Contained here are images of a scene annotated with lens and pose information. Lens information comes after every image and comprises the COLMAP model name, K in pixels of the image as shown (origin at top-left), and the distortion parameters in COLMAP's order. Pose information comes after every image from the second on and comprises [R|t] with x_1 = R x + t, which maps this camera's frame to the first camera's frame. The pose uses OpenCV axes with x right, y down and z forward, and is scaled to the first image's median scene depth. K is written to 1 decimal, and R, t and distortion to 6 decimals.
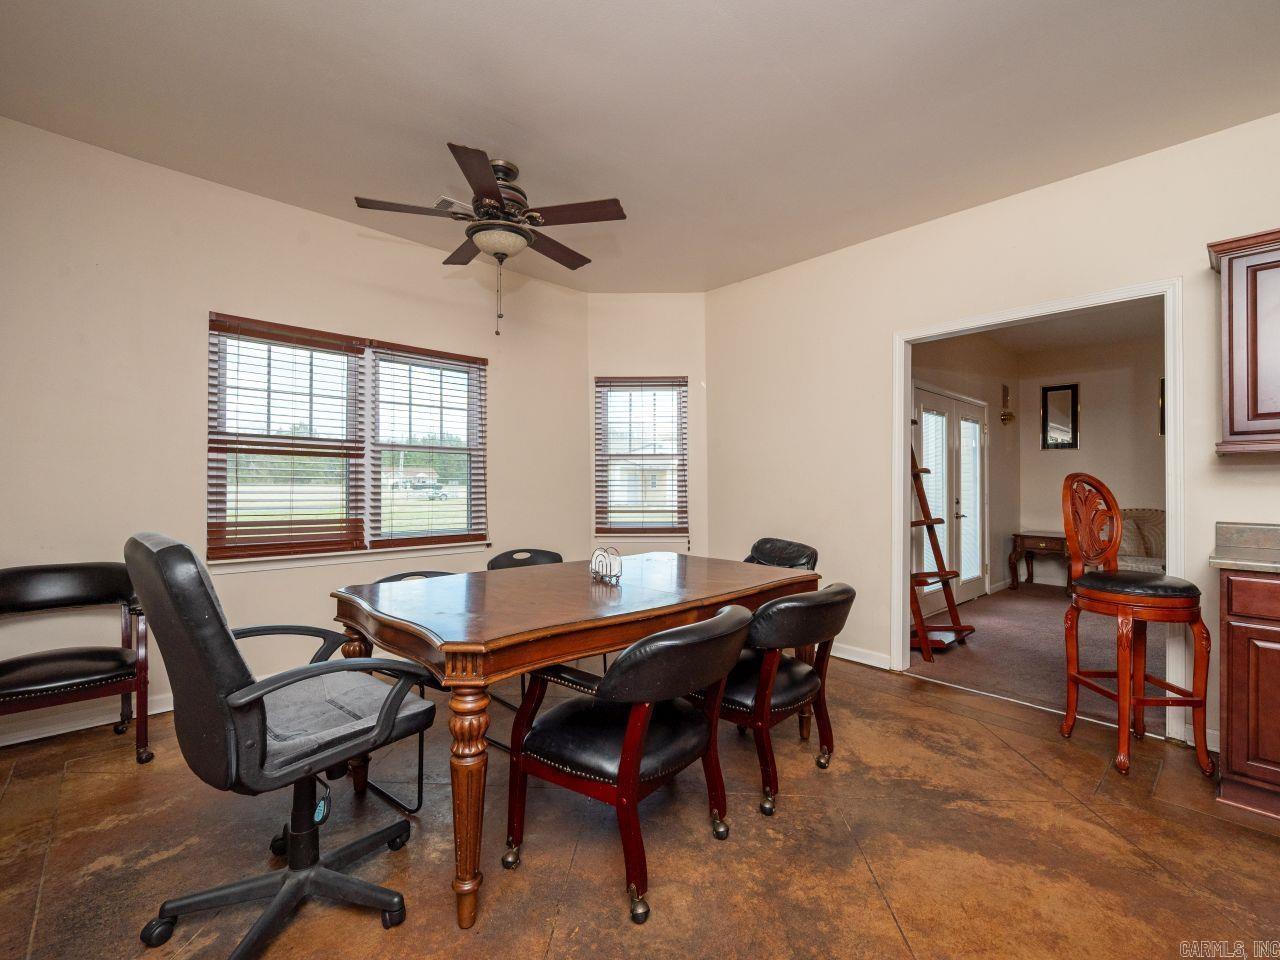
lens RADIAL K [[574.8, 0, 639.3], [0, 574.8, 481.1], [0, 0, 1]] dist [-0.001682, 0.000281]
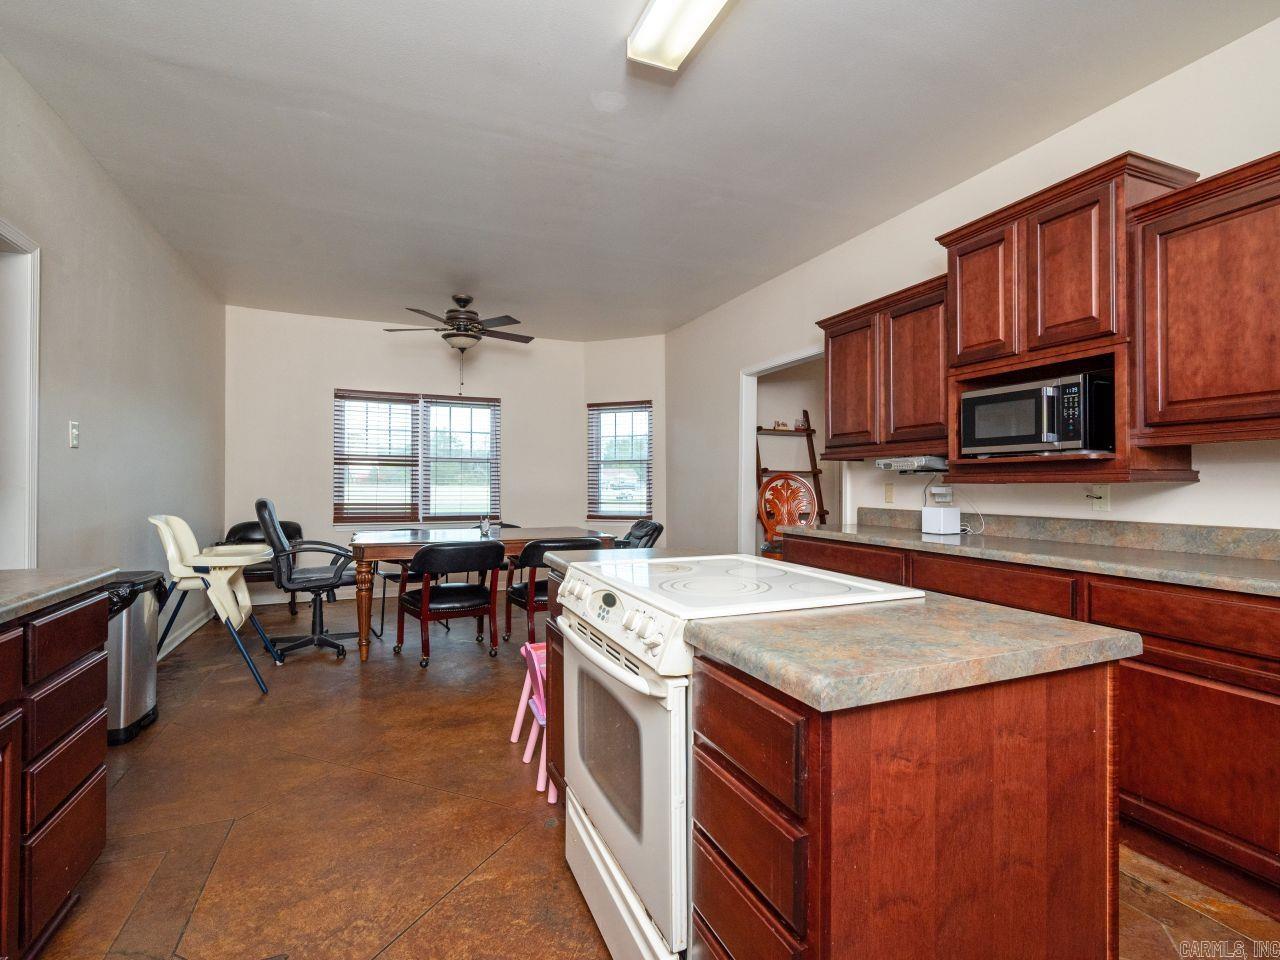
lens RADIAL K [[642.7, 0, 640.7], [0, 642.7, 479.8], [0, 0, 1]] dist [0.003562, 0.000039]
pose [[0.937268, -0.001461, -0.348606, 0.752092], [0.000838, 0.999998, -0.001936, 0.002525], [0.348608, 0.001522, 0.937267, -0.498994]]
